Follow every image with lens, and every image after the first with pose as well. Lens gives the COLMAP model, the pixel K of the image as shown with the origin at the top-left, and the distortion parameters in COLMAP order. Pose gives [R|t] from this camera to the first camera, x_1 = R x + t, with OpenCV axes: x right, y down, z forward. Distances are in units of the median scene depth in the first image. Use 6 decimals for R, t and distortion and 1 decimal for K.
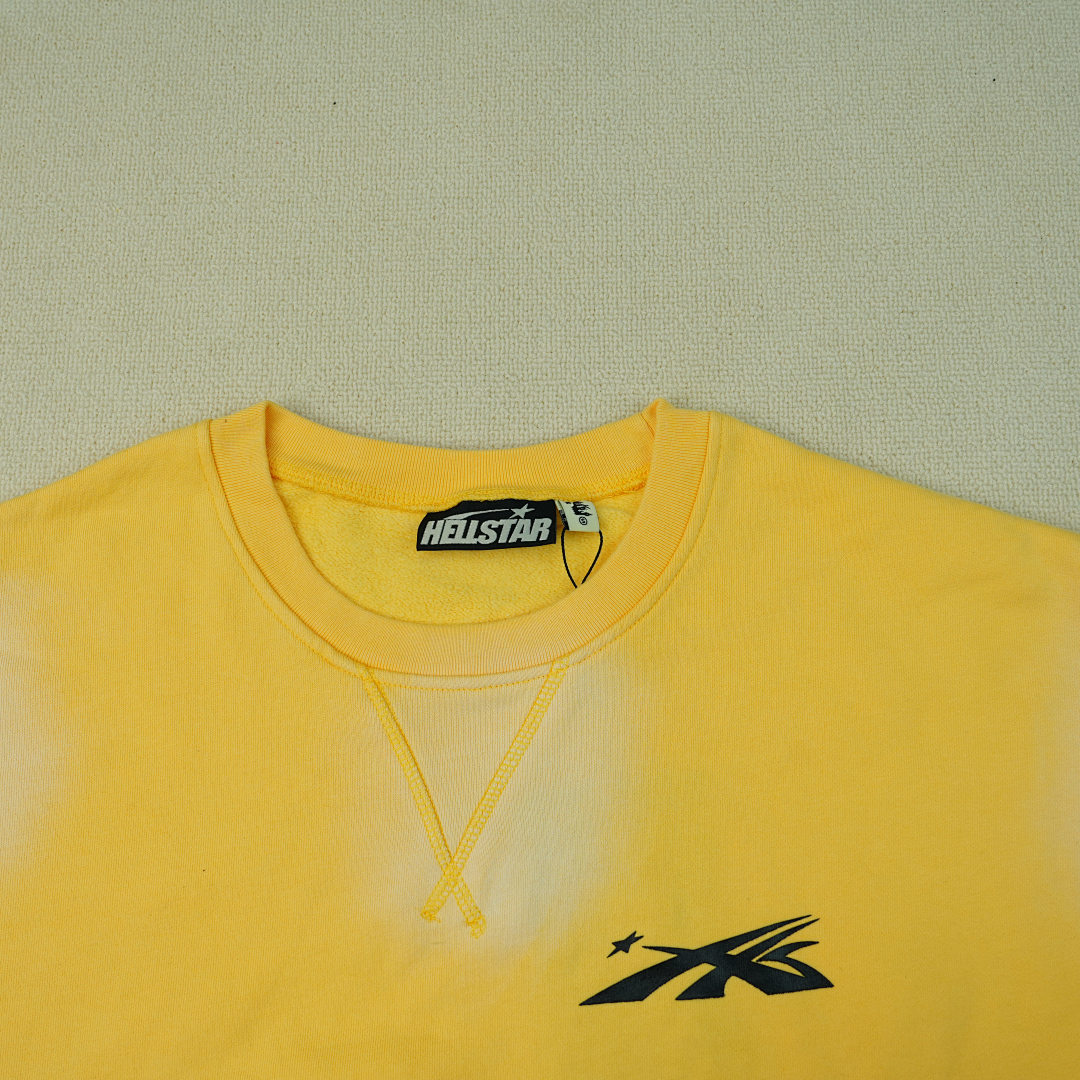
lens RADIAL K [[1229.9, 0, 529.1], [0, 1229.9, 543.1], [0, 0, 1]] dist [-0.008856, 0.015578]
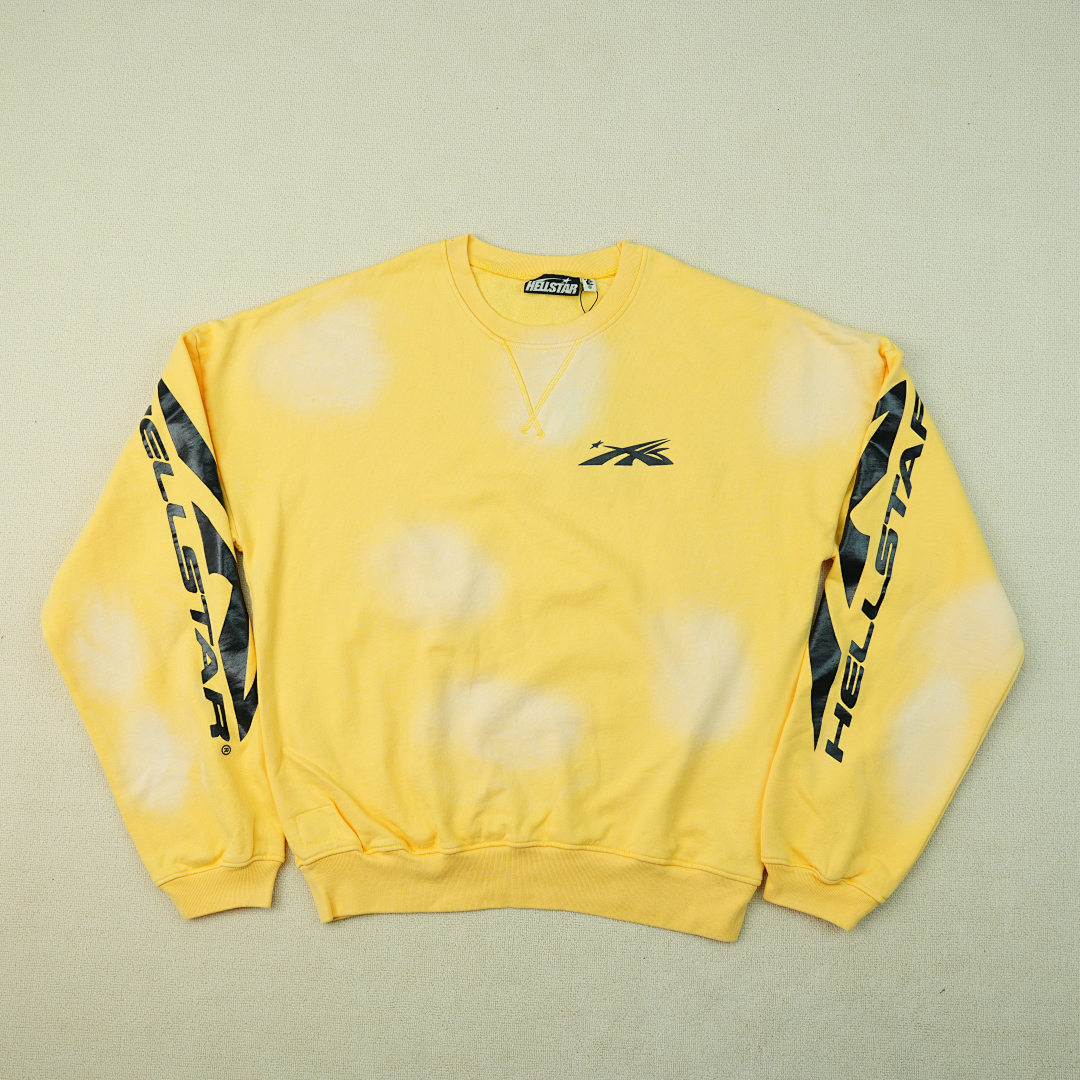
lens RADIAL K [[1229.9, 0, 529.1], [0, 1229.9, 543.1], [0, 0, 1]] dist [-0.008856, 0.015578]
pose [[0.997730, 0.054462, -0.039604, 0.045149], [-0.050622, 0.994449, 0.092242, 0.273032], [0.044408, -0.090028, 0.994949, -1.536819]]
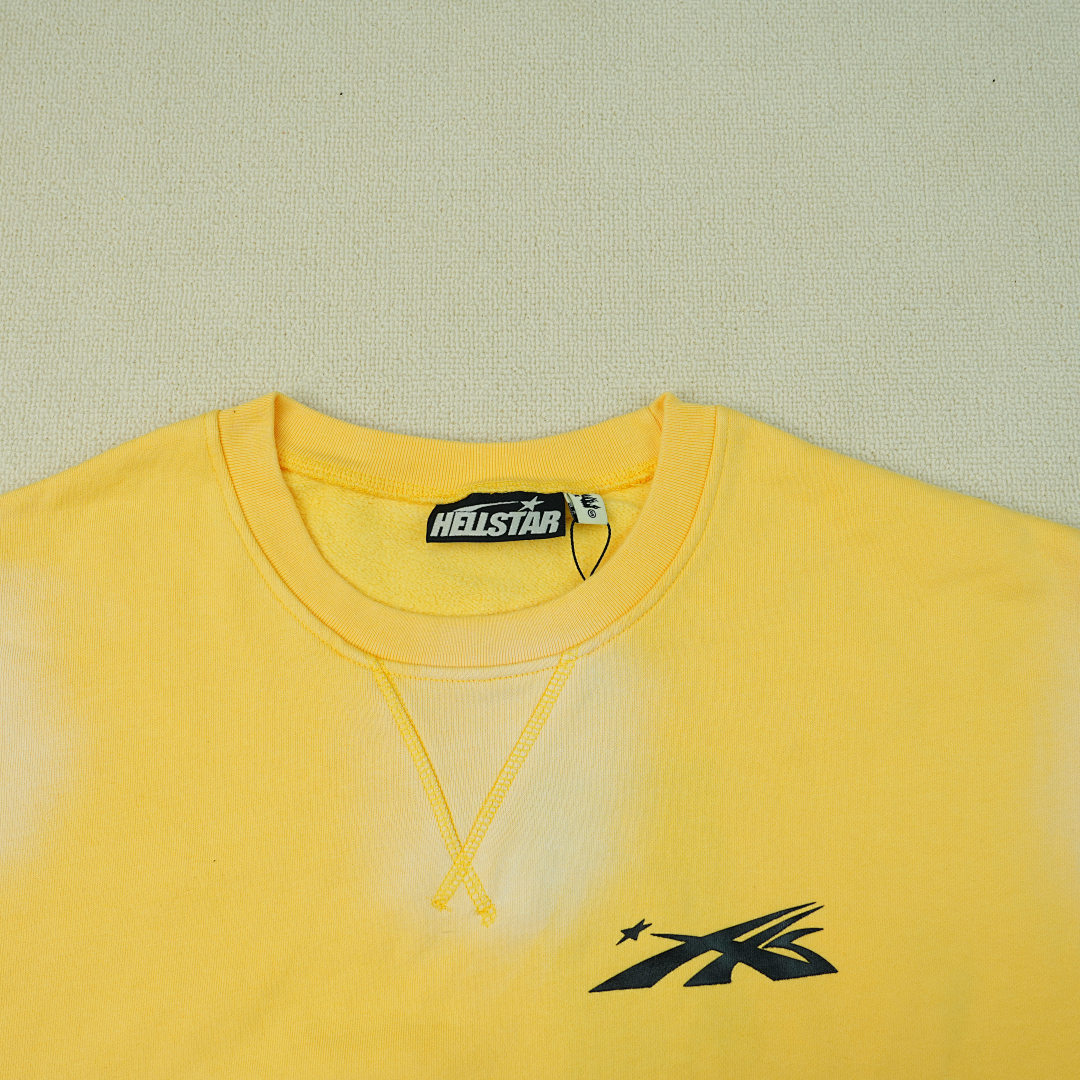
lens RADIAL K [[1229.9, 0, 529.1], [0, 1229.9, 543.1], [0, 0, 1]] dist [-0.008856, 0.015578]
pose [[0.999523, 0.004146, 0.030601, -0.036900], [-0.004431, 0.999948, 0.009232, -0.002870], [-0.030561, -0.009363, 0.999489, -0.006469]]
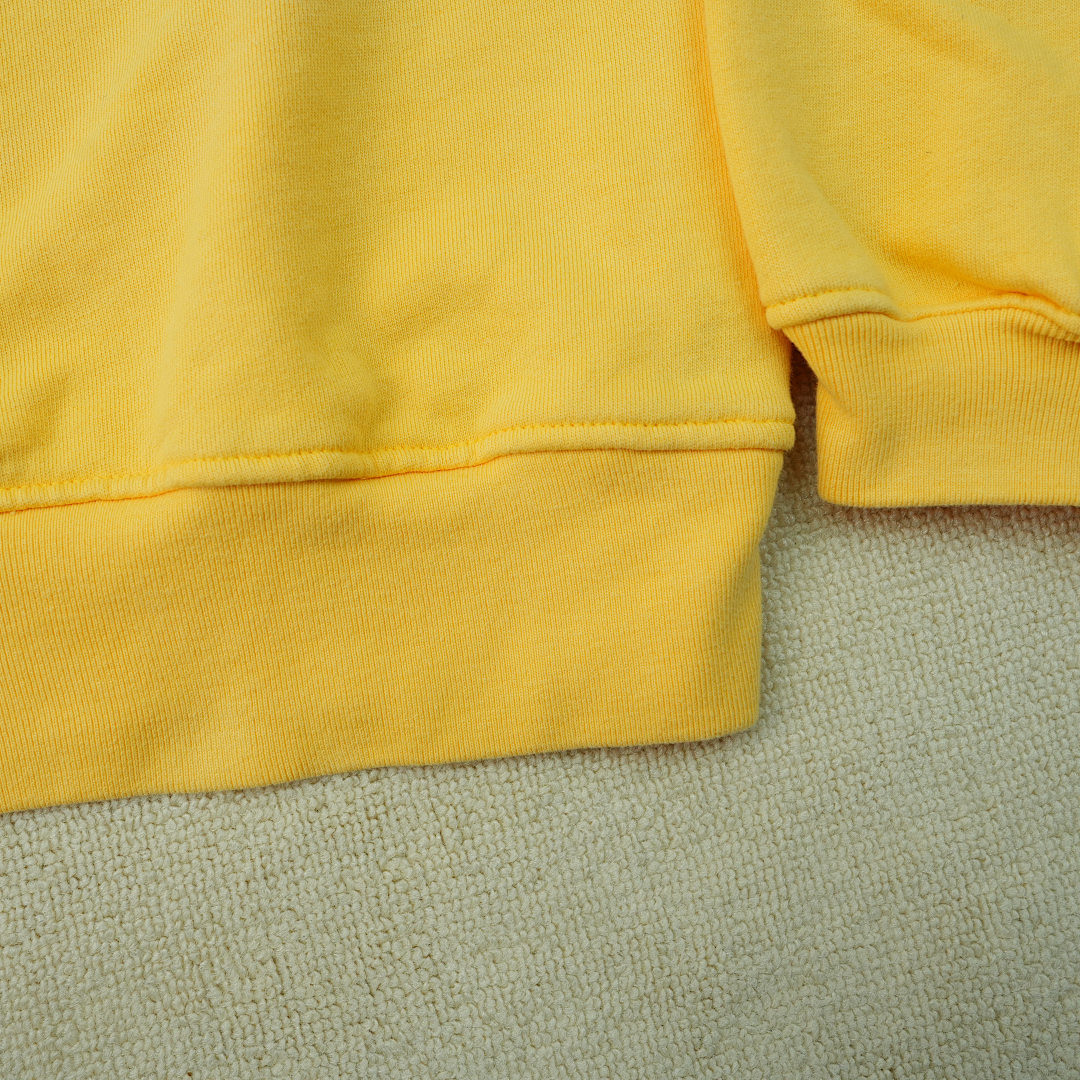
lens RADIAL K [[1229.9, 0, 529.1], [0, 1229.9, 543.1], [0, 0, 1]] dist [-0.008856, 0.015578]
pose [[0.974051, -0.221559, 0.046218, 0.286912], [0.211102, 0.963012, 0.167461, 1.039707], [-0.081611, -0.153359, 0.984795, 0.245058]]
